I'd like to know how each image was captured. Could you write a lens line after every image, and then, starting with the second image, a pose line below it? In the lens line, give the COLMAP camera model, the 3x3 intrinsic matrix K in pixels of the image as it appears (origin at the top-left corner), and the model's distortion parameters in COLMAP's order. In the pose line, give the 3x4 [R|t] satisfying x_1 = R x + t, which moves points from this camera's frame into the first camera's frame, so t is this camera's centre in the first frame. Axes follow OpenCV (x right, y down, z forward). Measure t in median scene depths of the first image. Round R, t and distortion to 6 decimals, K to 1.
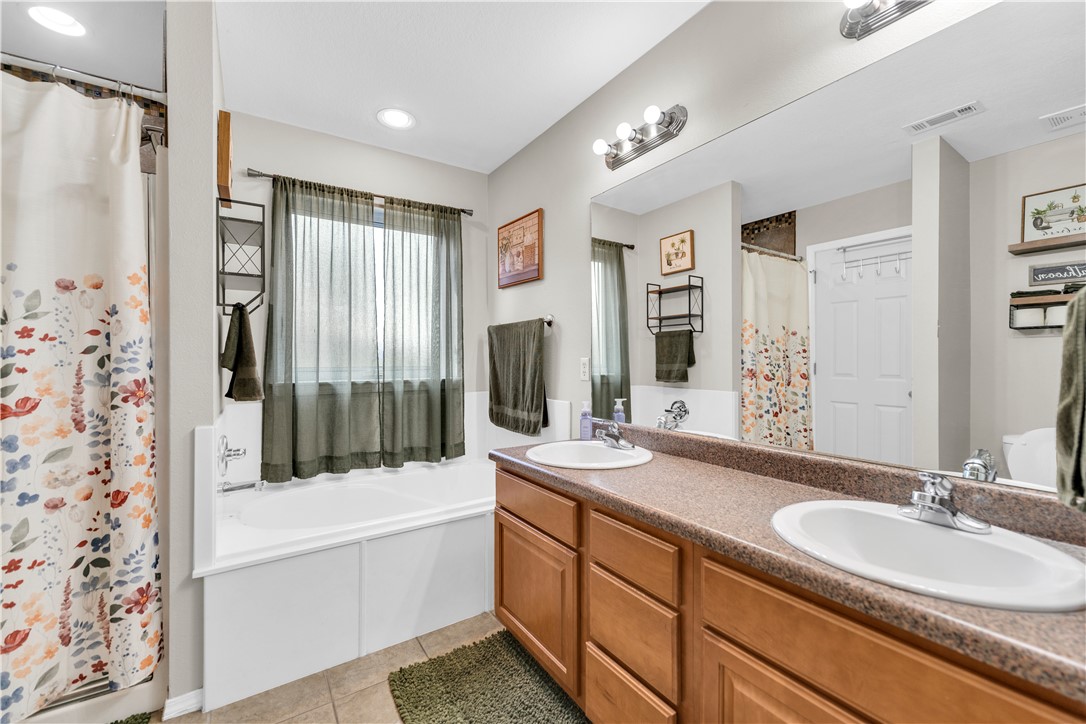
lens RADIAL K [[439.4, 0, 542.5], [0, 439.4, 354.7], [0, 0, 1]] dist [0.001886, 0.000314]
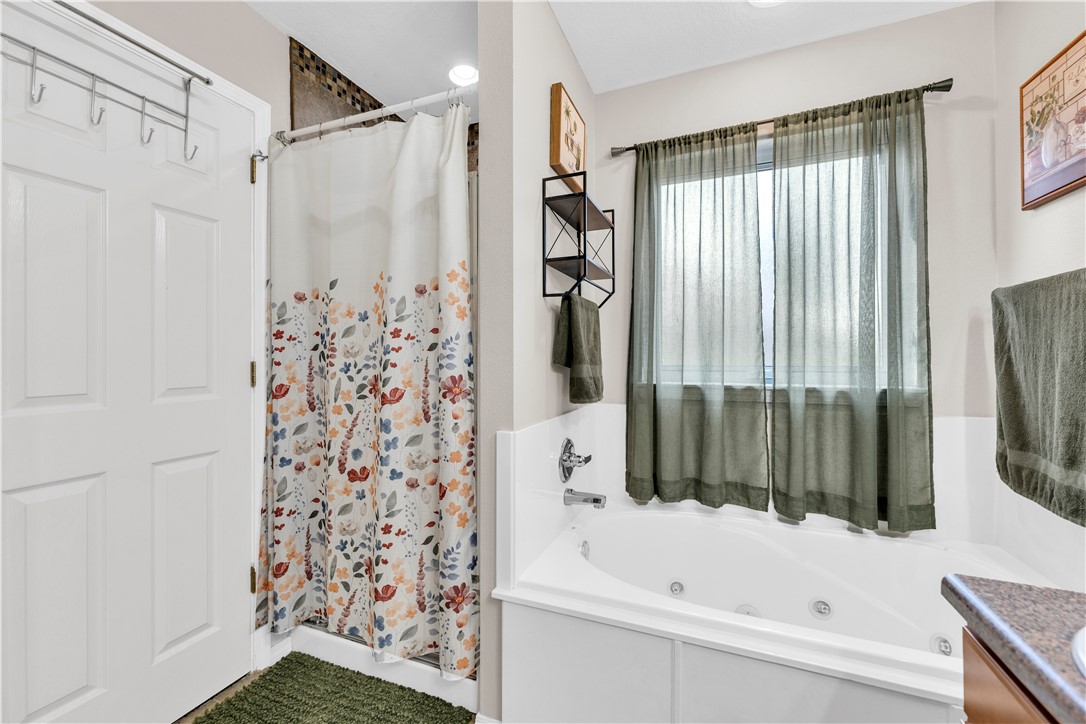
lens RADIAL K [[439.4, 0, 542.5], [0, 439.4, 354.7], [0, 0, 1]] dist [0.001886, 0.000314]
pose [[0.556547, -0.005160, -0.830800, 0.011153], [0.010007, 0.999950, 0.000493, 0.005585], [0.830756, -0.008588, 0.556570, 0.345560]]
